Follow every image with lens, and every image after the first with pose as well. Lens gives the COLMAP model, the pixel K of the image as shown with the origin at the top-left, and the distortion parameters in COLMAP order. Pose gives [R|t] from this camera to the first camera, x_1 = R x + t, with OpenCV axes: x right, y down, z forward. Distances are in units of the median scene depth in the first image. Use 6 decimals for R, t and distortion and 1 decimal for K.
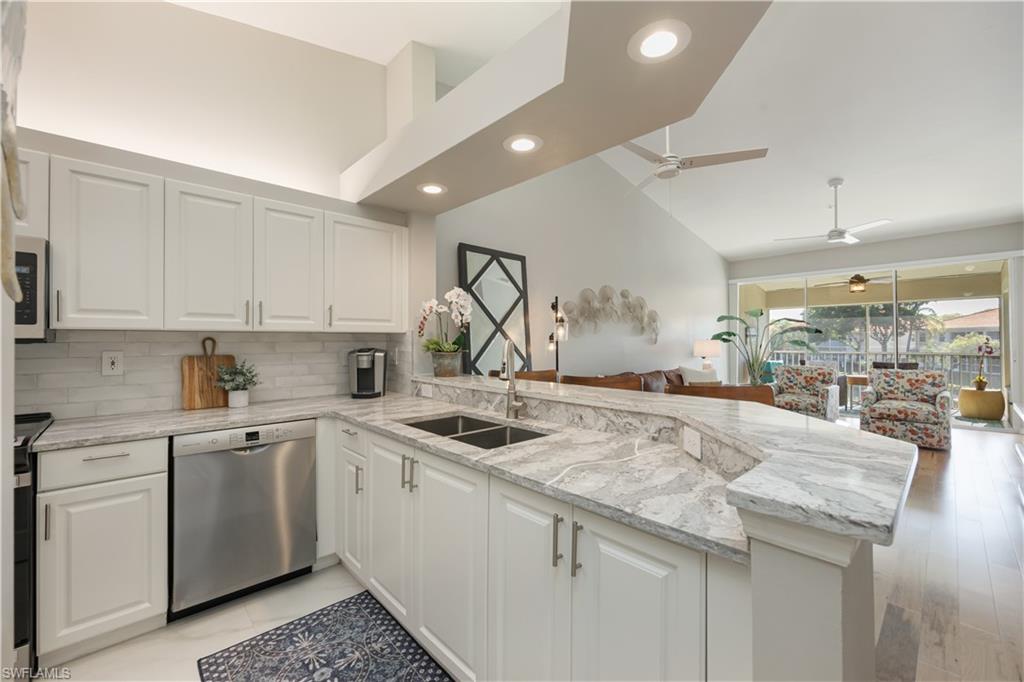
lens RADIAL K [[410.7, 0, 510.3], [0, 410.7, 336.3], [0, 0, 1]] dist [-0.004175, 0.000695]
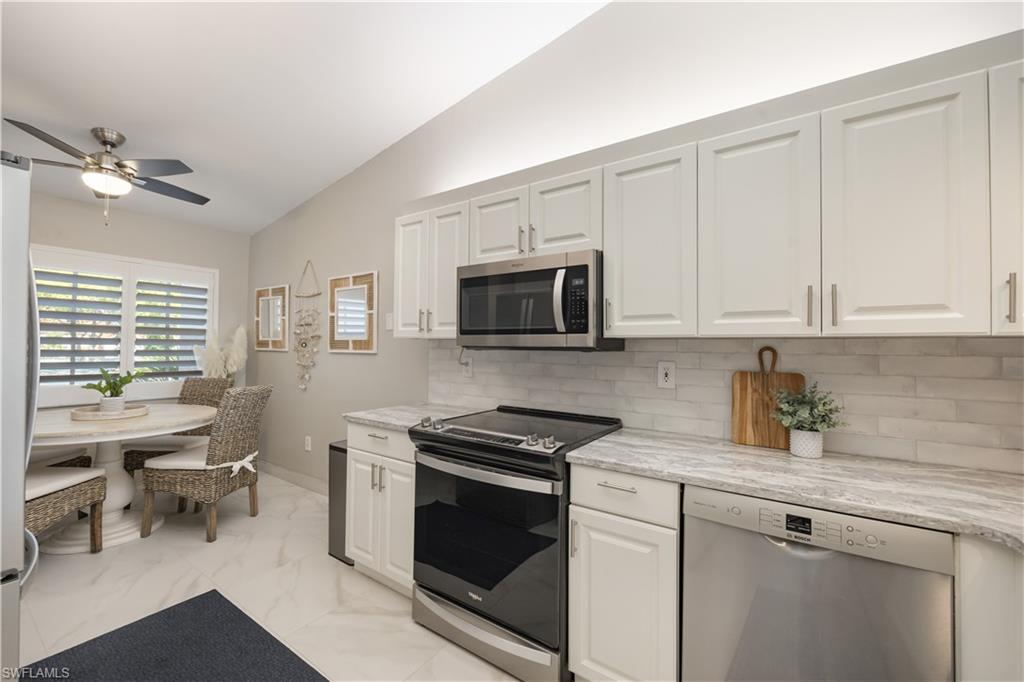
lens RADIAL K [[410.7, 0, 513.5], [0, 410.7, 340.7], [0, 0, 1]] dist [-0.004175, 0.000695]
pose [[0.217695, -0.011270, -0.975952, -0.093835], [-0.001649, 0.999928, -0.011914, 0.000879], [0.976015, 0.004203, 0.217661, 0.281083]]
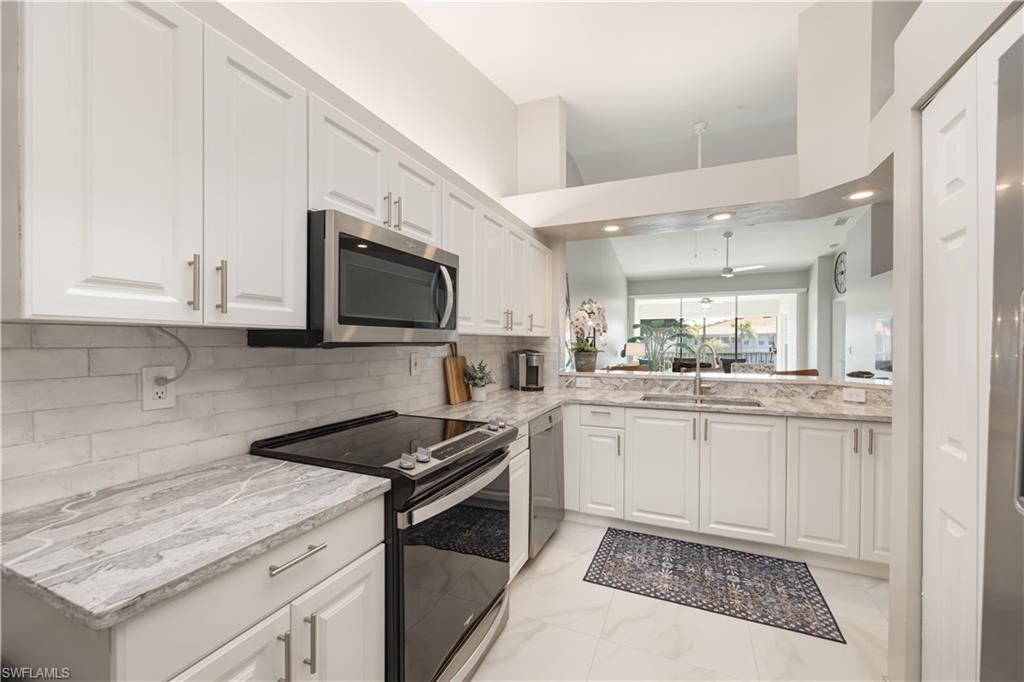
lens RADIAL K [[410.7, 0, 508.4], [0, 410.7, 349.5], [0, 0, 1]] dist [-0.004175, 0.000695]
pose [[0.918938, -0.004593, 0.394375, -0.701663], [-0.005835, 0.999664, 0.025238, -0.001721], [-0.394358, -0.025493, 0.918603, -0.060433]]
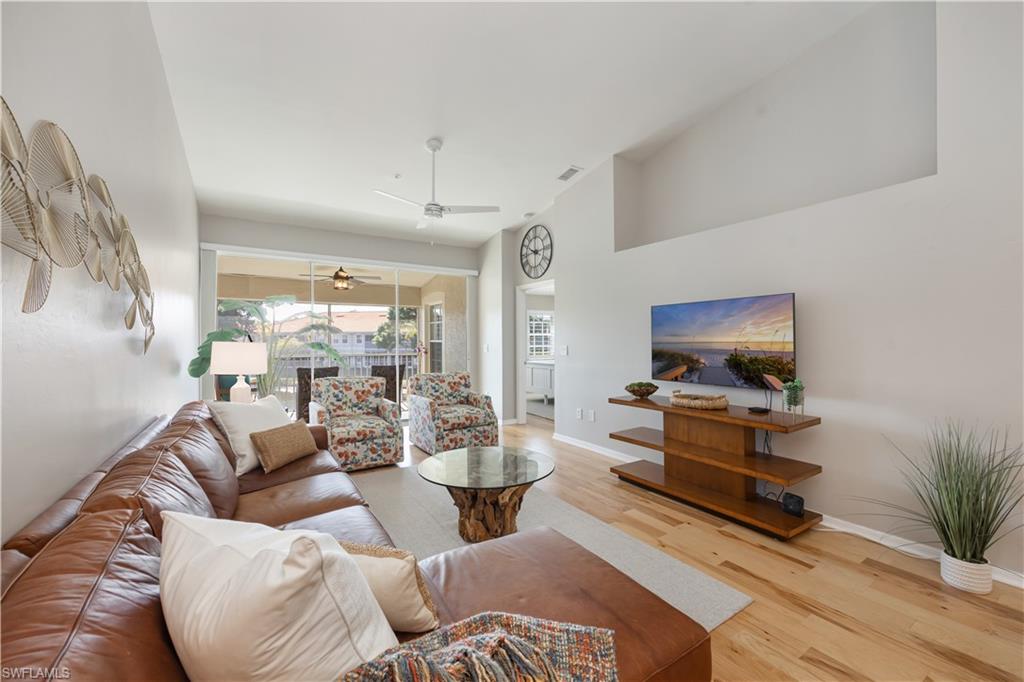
lens RADIAL K [[410.7, 0, 515.3], [0, 410.7, 337.3], [0, 0, 1]] dist [-0.004175, 0.000695]
pose [[0.173868, 0.011514, 0.984702, 0.055032], [-0.008461, 0.999912, -0.010197, 0.009582], [-0.984733, -0.006559, 0.173950, 0.987941]]
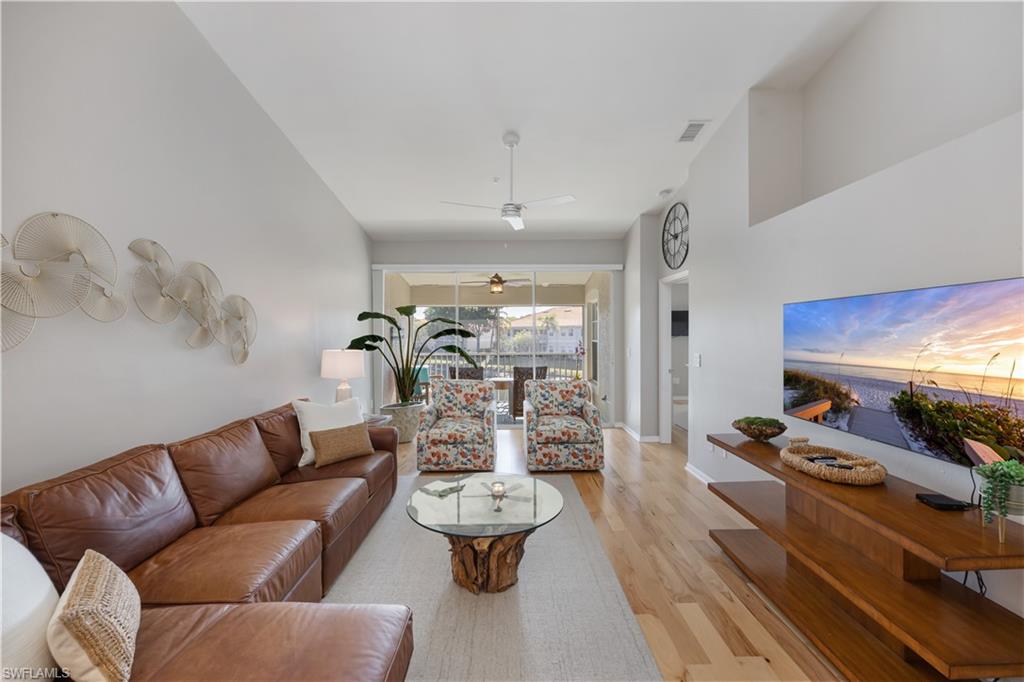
lens RADIAL K [[410.7, 0, 512.0], [0, 410.7, 338.7], [0, 0, 1]] dist [-0.004175, 0.000695]
pose [[0.671242, -0.008042, 0.741195, 0.335116], [-0.007221, 0.999823, 0.017388, -0.036645], [-0.741203, -0.017024, 0.671065, 0.690817]]
